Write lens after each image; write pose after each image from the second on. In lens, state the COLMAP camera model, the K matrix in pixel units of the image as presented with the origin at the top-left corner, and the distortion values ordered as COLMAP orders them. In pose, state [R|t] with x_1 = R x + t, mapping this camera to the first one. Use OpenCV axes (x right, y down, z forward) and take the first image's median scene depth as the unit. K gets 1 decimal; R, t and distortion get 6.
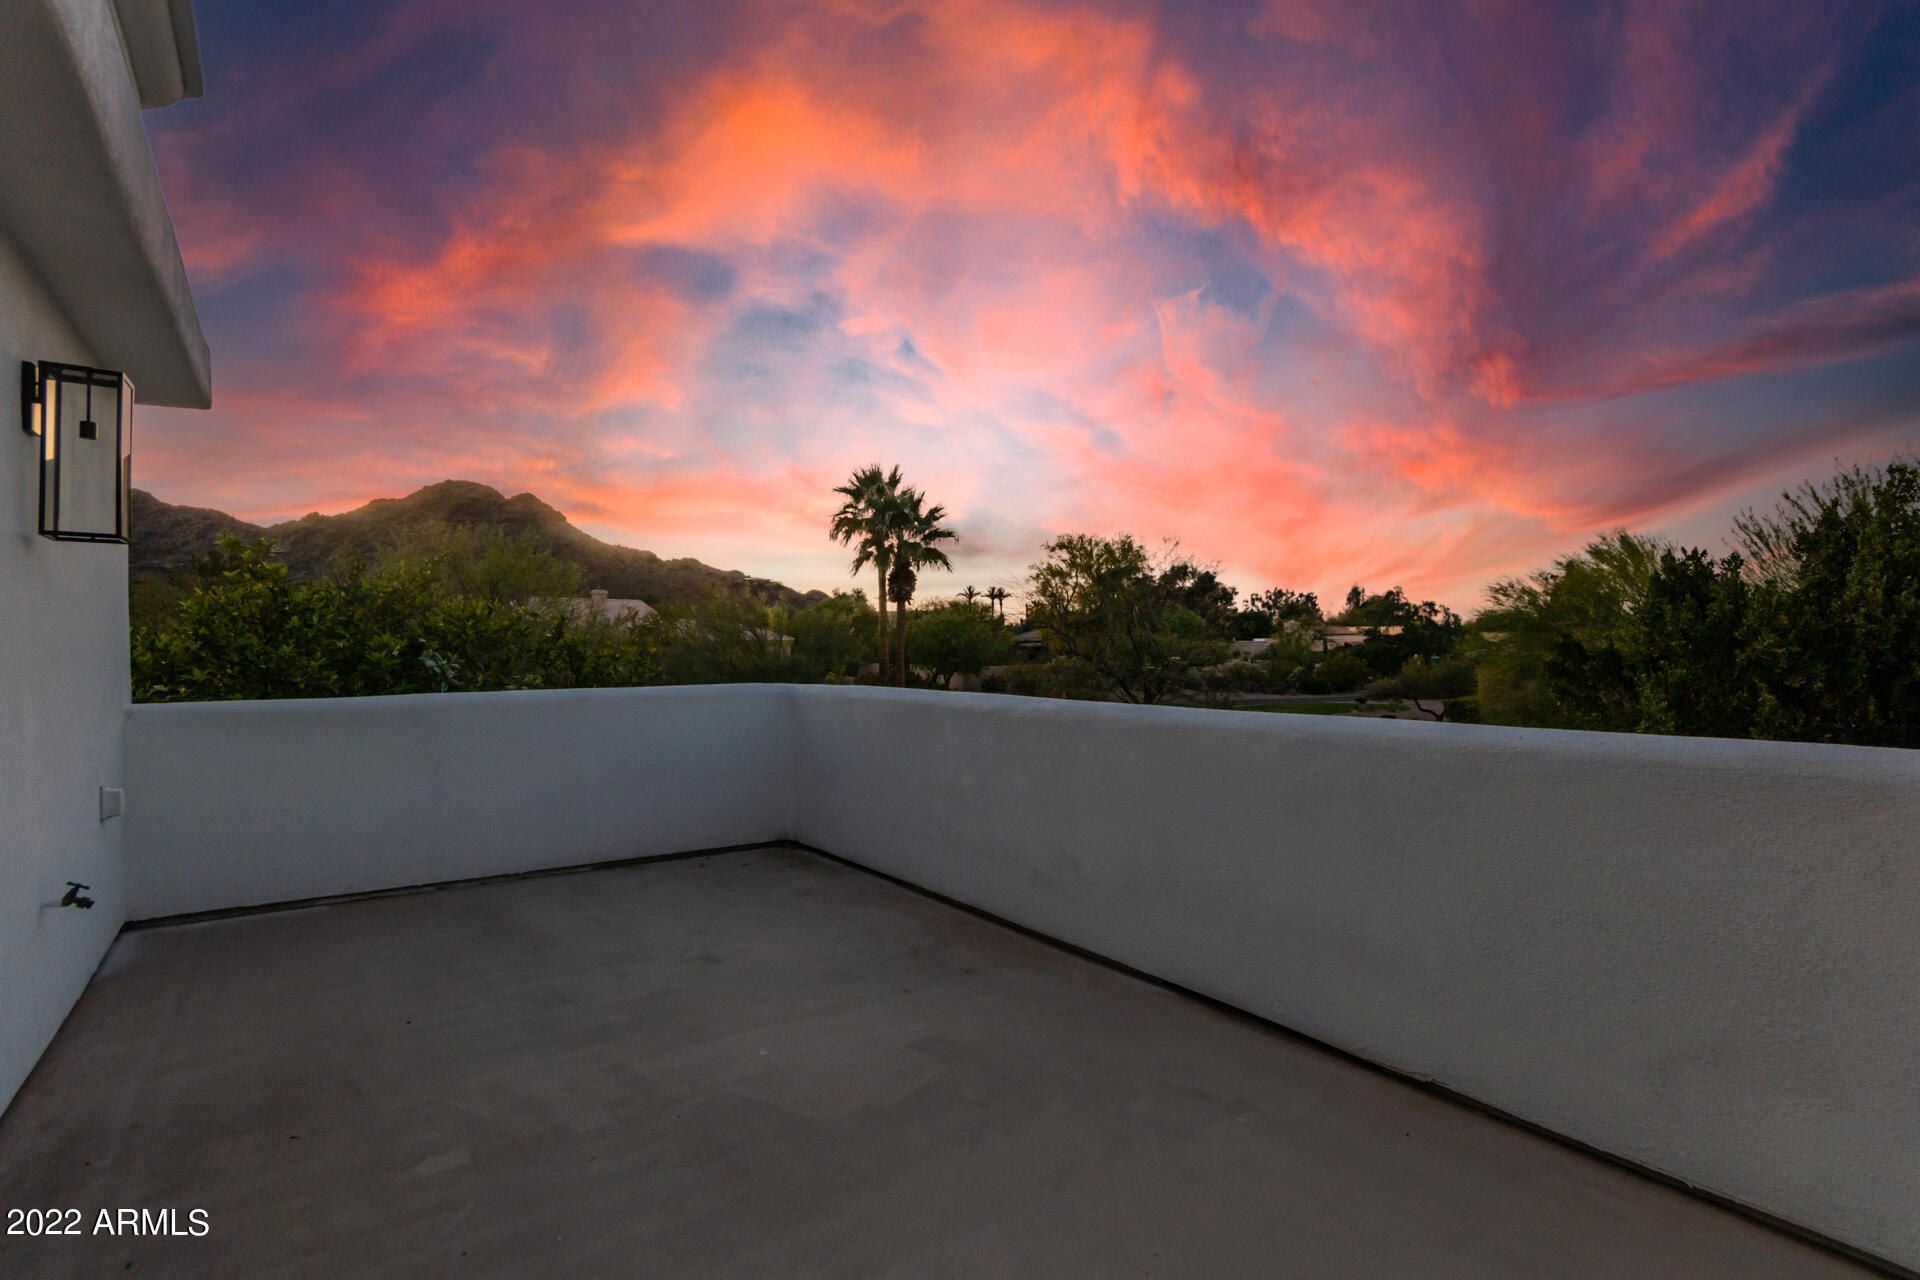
lens RADIAL K [[919.8, 0, 970.6], [0, 919.8, 643.4], [0, 0, 1]] dist [0.001453, 0.008698]
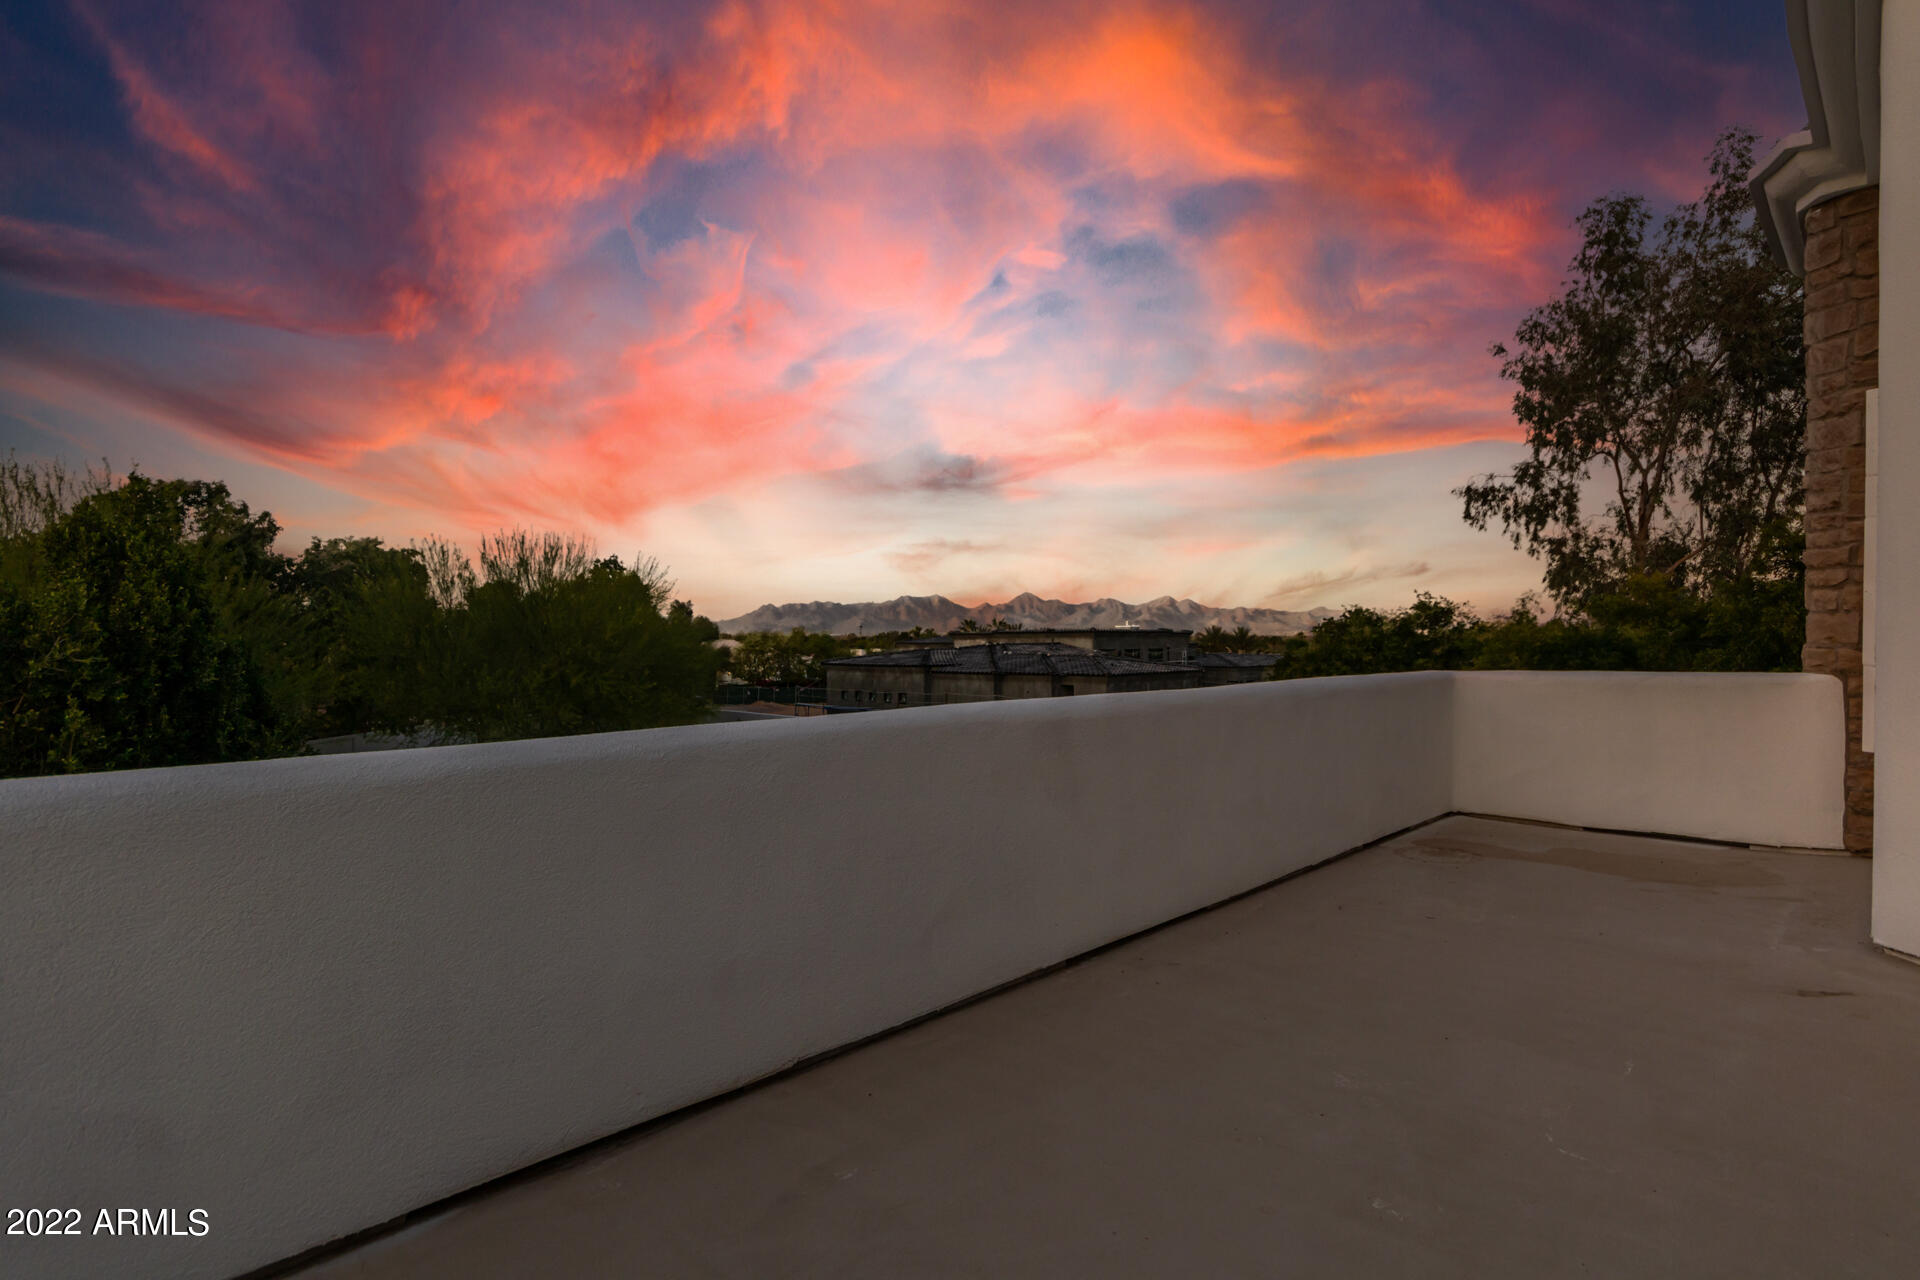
lens RADIAL K [[1012.8, 0, 954.6], [0, 1012.8, 638.0], [0, 0, 1]] dist [0.000326, 0.001673]
pose [[-0.202318, 0.022257, 0.979067, -0.245773], [-0.000851, 0.999737, -0.022903, 0.008052], [-0.979320, -0.005467, -0.202246, 0.389261]]
